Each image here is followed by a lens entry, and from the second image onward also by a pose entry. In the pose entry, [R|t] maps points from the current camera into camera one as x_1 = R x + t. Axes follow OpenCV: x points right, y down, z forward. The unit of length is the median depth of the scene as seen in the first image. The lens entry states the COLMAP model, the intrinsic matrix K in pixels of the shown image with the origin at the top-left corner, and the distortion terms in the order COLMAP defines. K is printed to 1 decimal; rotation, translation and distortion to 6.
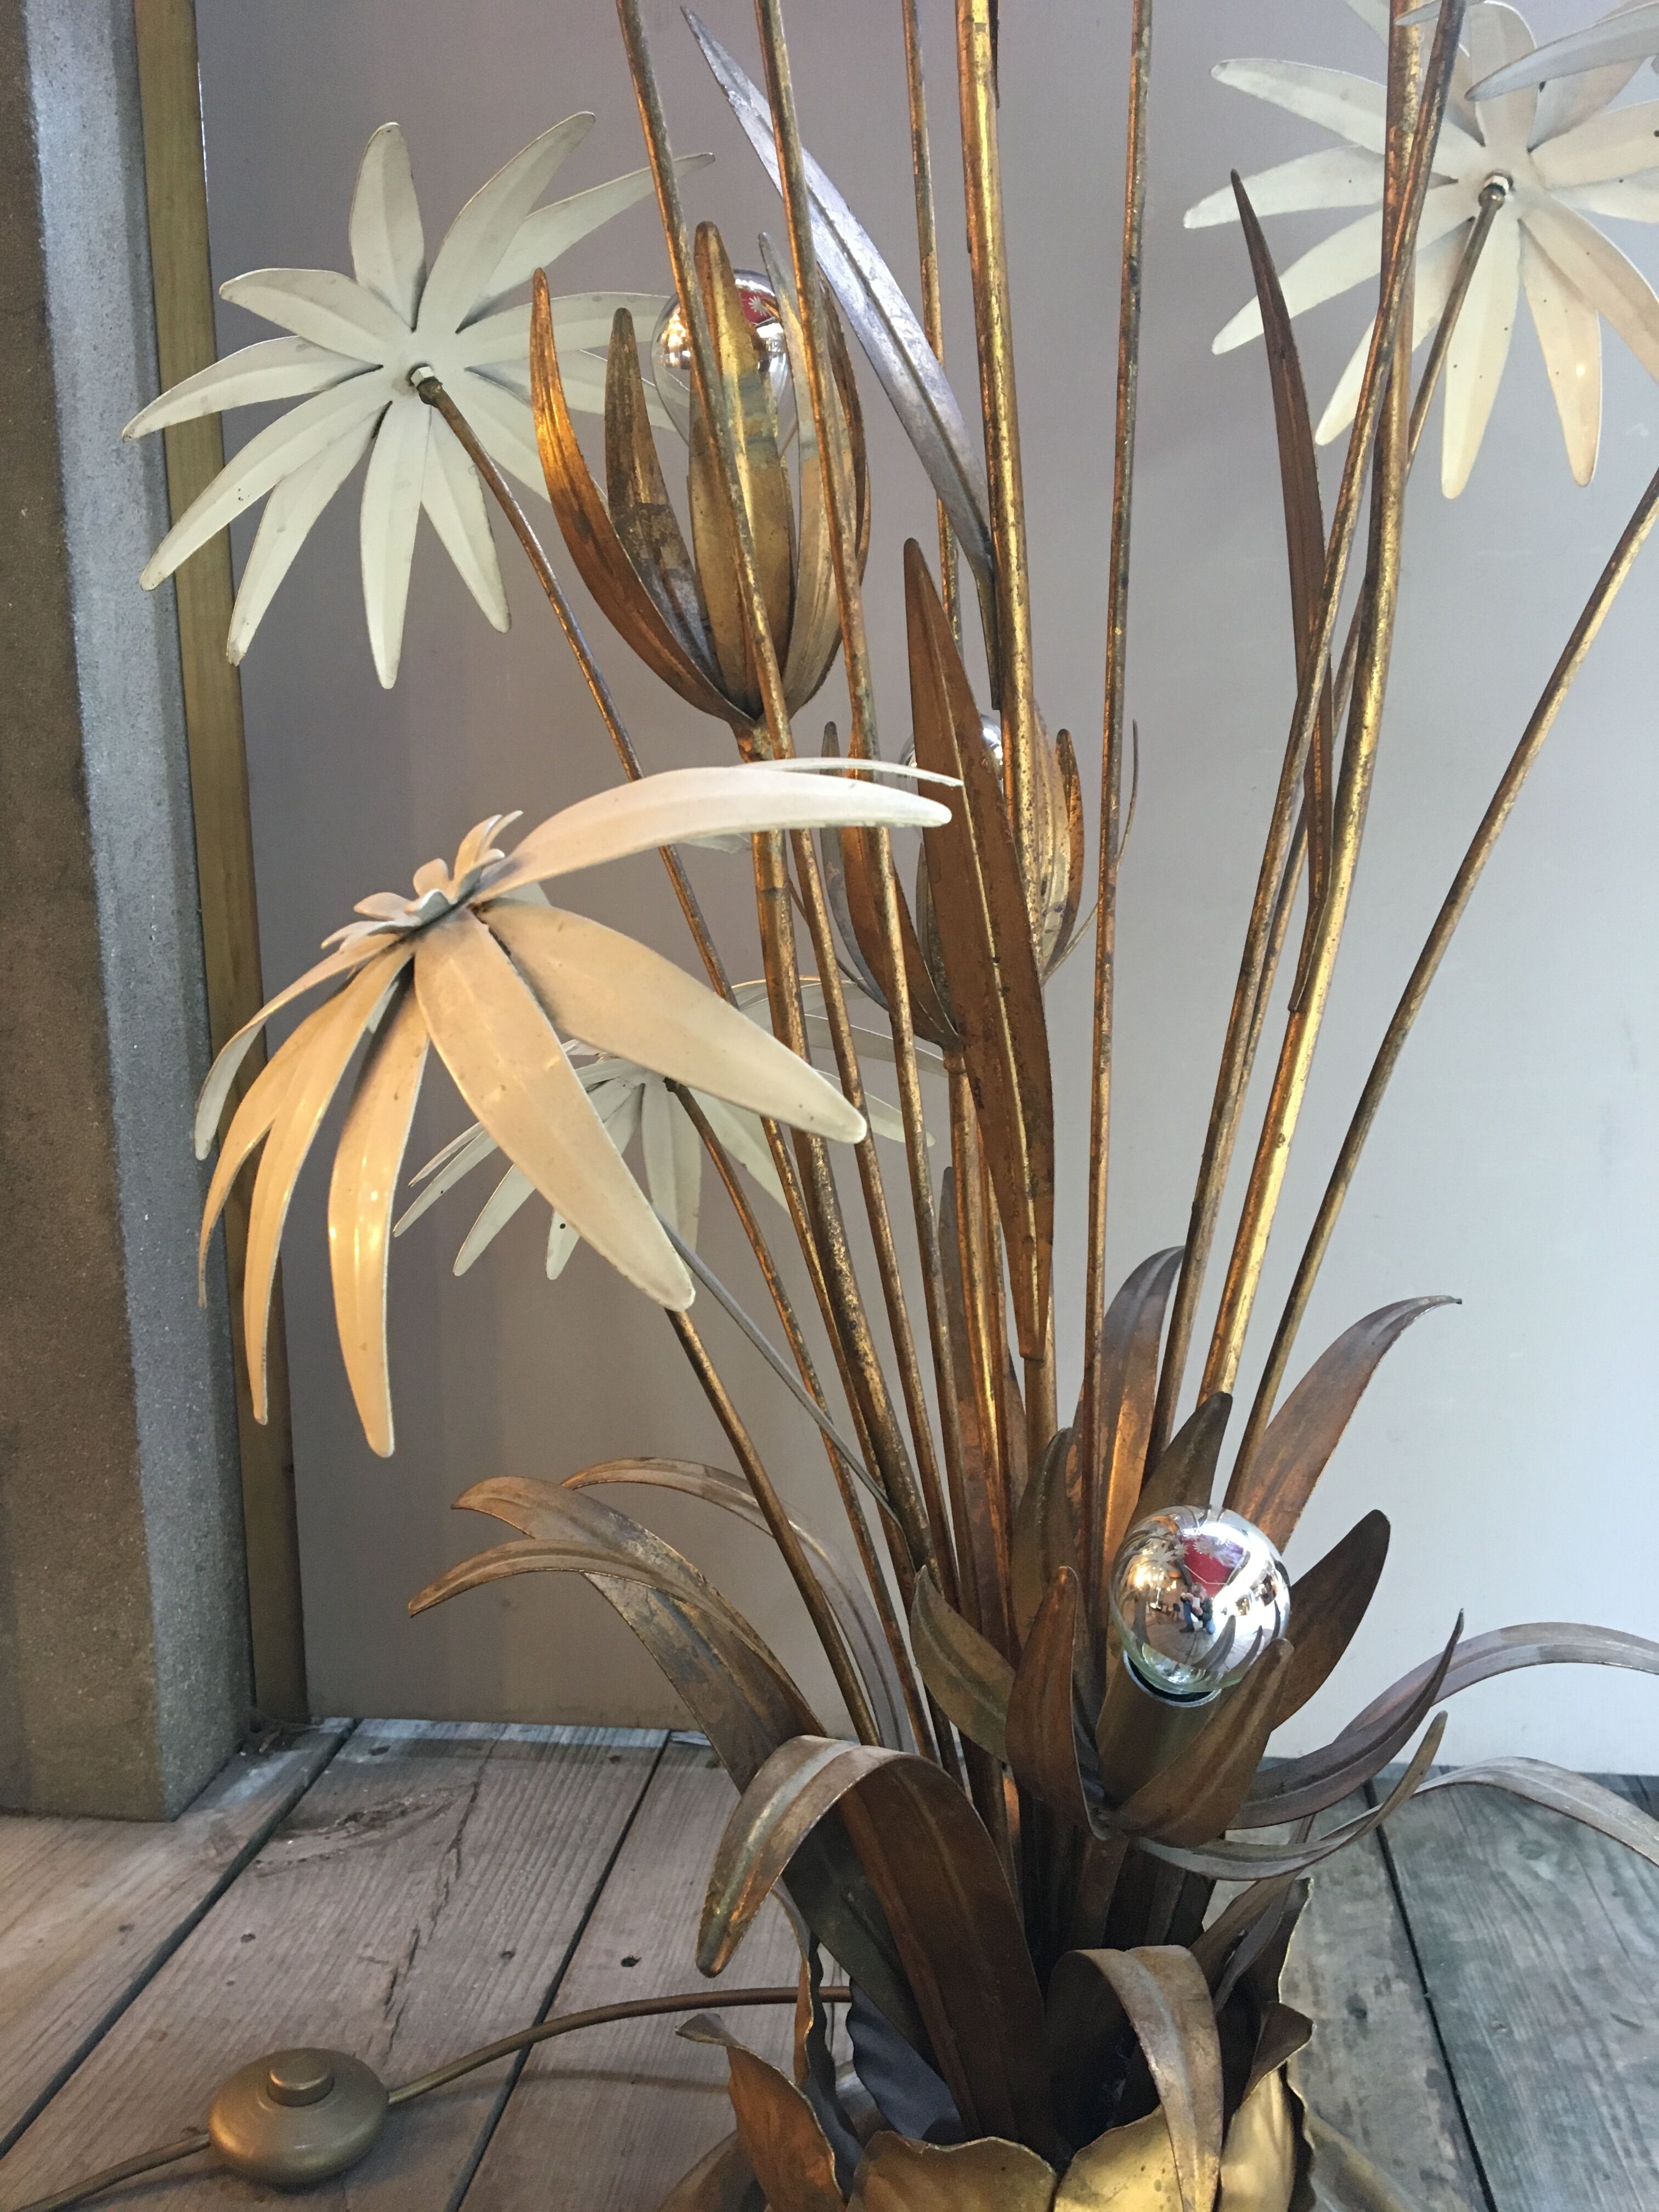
lens RADIAL K [[1861.4, 0, 821.6], [0, 1861.4, 1099.6], [0, 0, 1]] dist [0.069227, -0.091805]
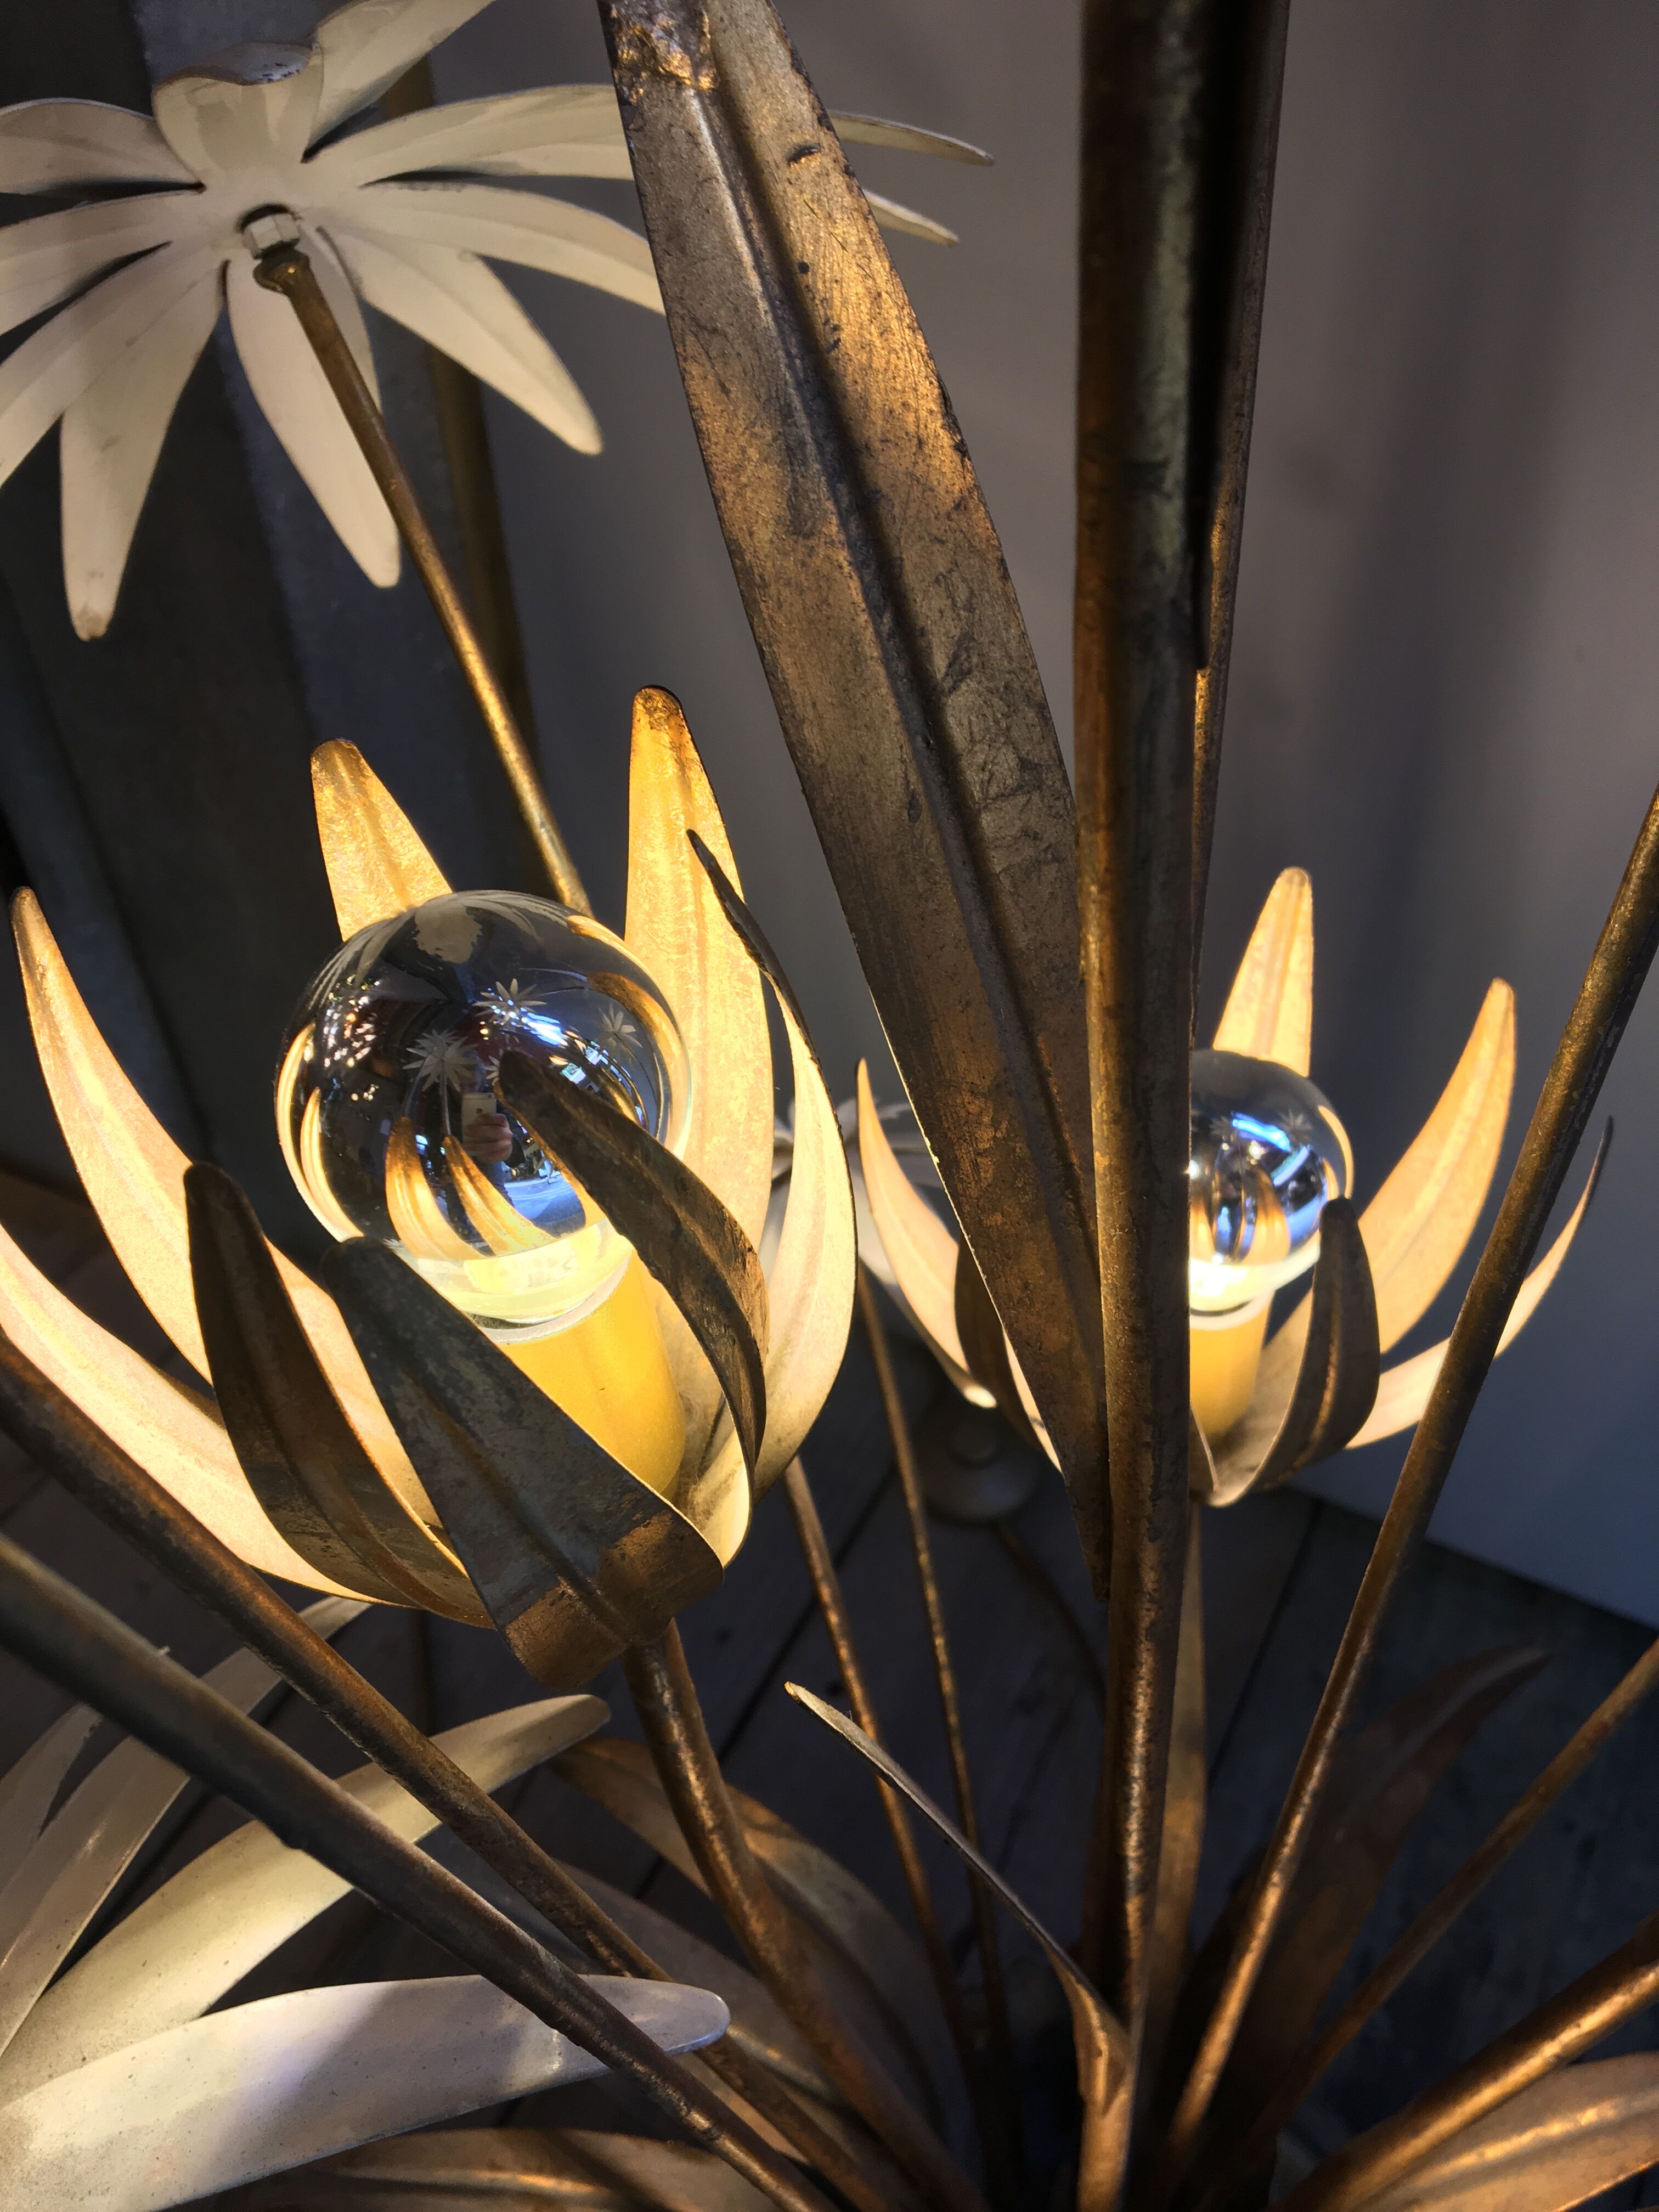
lens RADIAL K [[1895.7, 0, 829.5], [0, 1895.7, 1106.0], [0, 0, 1]] dist [0.071270, -0.104933]
pose [[0.941331, 0.226942, -0.249788, 0.073643], [-0.037680, 0.806190, 0.590456, -0.370038], [0.335375, -0.546402, 0.767443, 0.407611]]
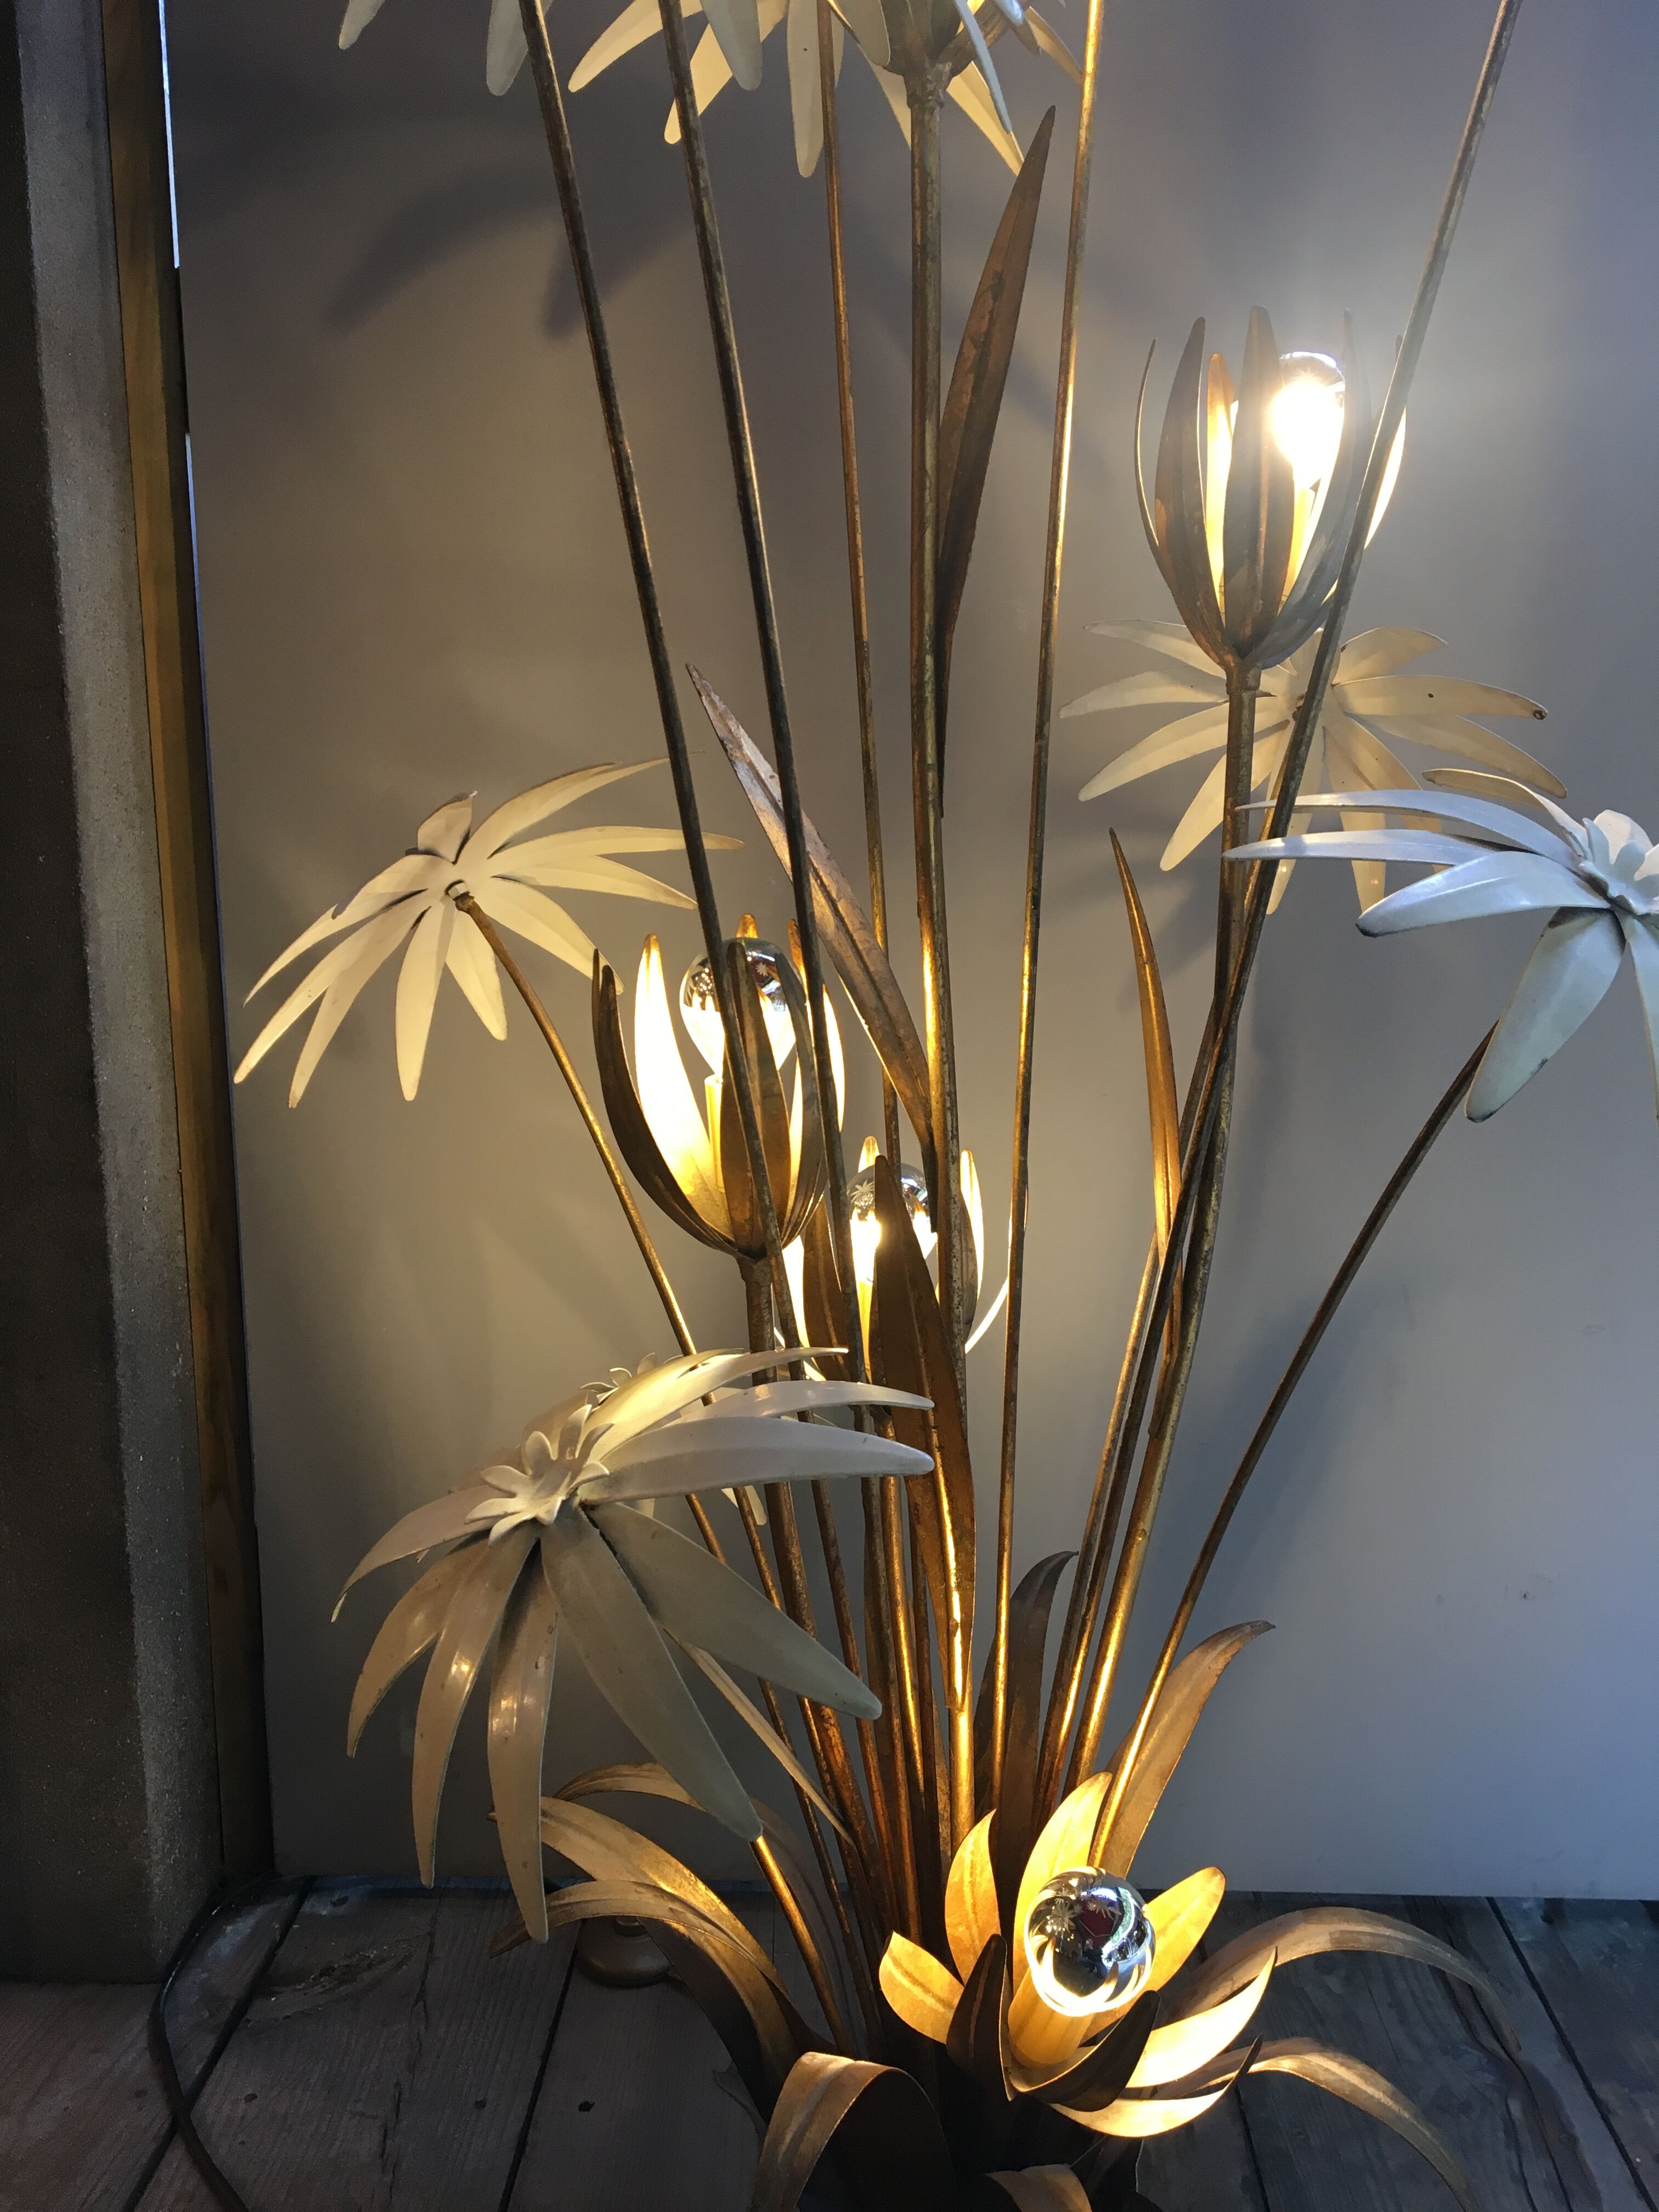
lens RADIAL K [[1861.4, 0, 821.6], [0, 1861.4, 1099.6], [0, 0, 1]] dist [0.069227, -0.091805]
pose [[0.995548, 0.000356, 0.094259, -0.066537], [-0.002645, 0.999705, 0.024160, -0.205242], [-0.094222, -0.024302, 0.995255, -0.179596]]
